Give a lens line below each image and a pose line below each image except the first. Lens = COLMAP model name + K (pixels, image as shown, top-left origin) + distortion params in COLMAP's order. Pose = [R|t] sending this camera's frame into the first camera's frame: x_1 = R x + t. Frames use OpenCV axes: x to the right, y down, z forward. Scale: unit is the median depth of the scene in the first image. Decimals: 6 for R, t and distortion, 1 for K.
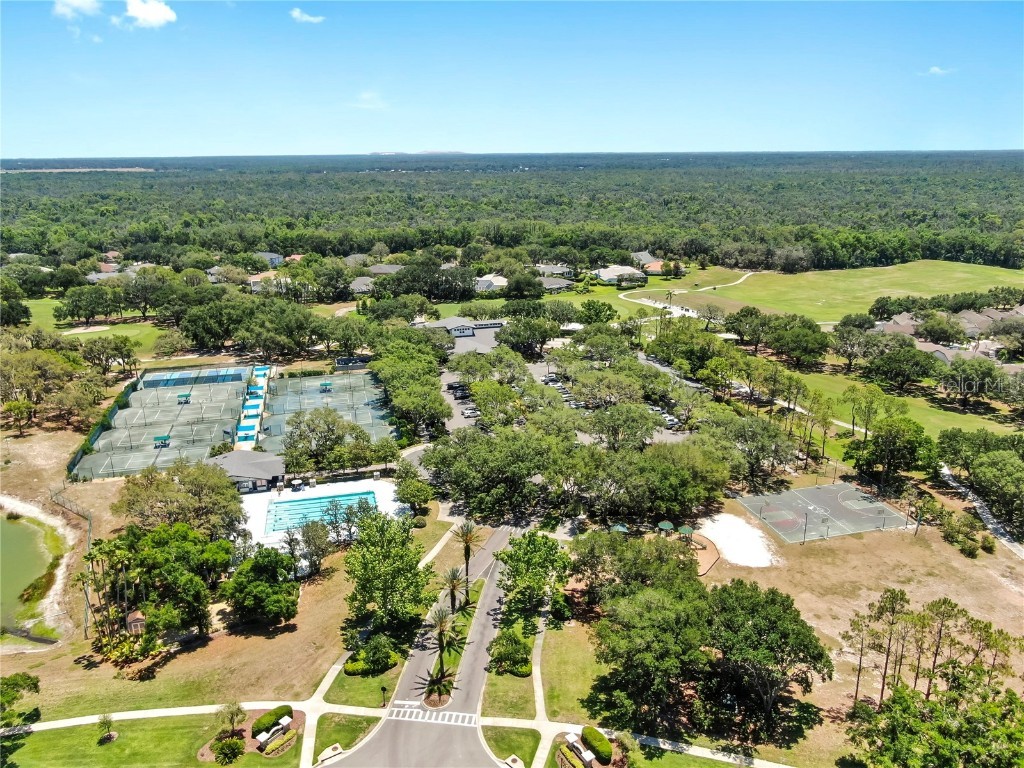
lens RADIAL K [[739.1, 0, 512.0], [0, 739.1, 384.0], [0, 0, 1]] dist [-0.007977, -0.004428]
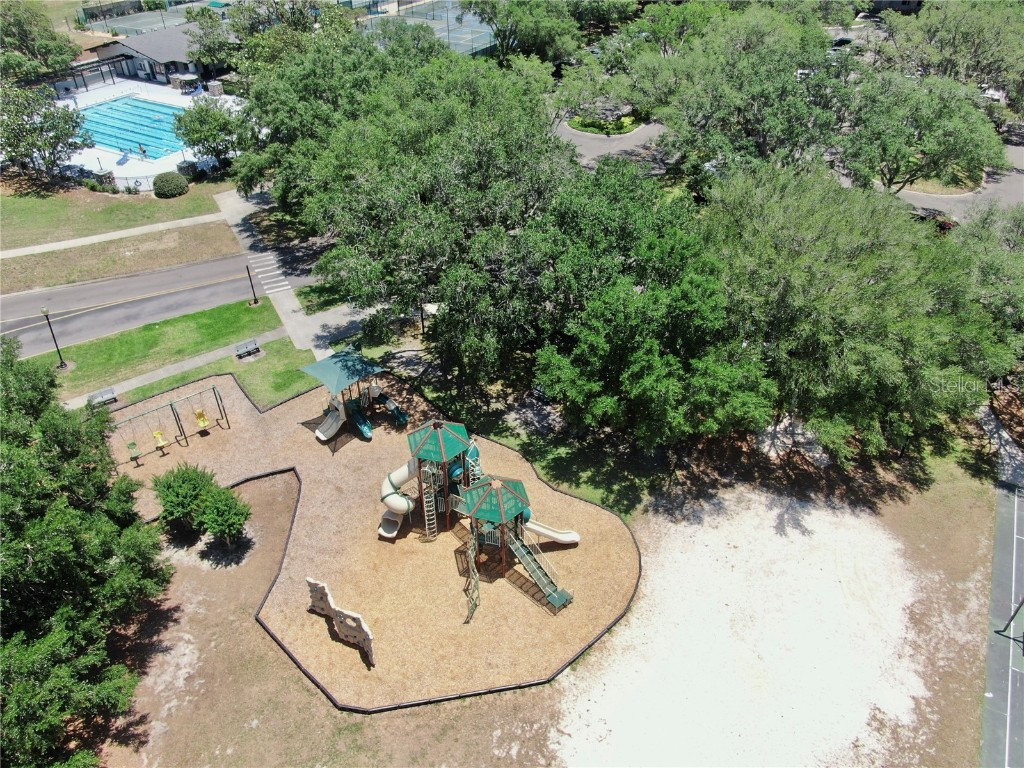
lens RADIAL K [[739.1, 0, 512.0], [0, 739.1, 384.0], [0, 0, 1]] dist [-0.007977, -0.004428]
pose [[0.711923, 0.419394, -0.563271, 0.289645], [-0.203867, 0.890971, 0.405721, 0.057050], [0.672015, -0.174010, 0.719803, 0.686490]]
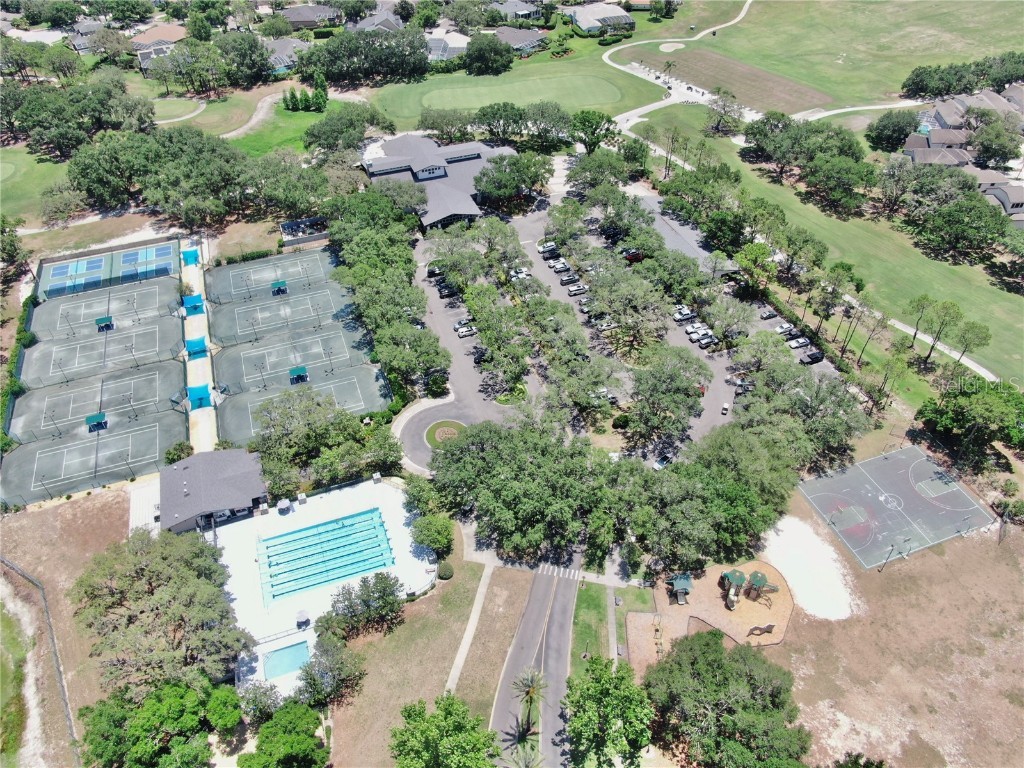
lens RADIAL K [[739.1, 0, 512.0], [0, 739.1, 384.0], [0, 0, 1]] dist [-0.007977, -0.004428]
pose [[0.995602, -0.068577, 0.063823, -0.076514], [0.035760, 0.907892, 0.417676, -0.313439], [-0.086587, -0.413557, 0.906352, 0.270313]]
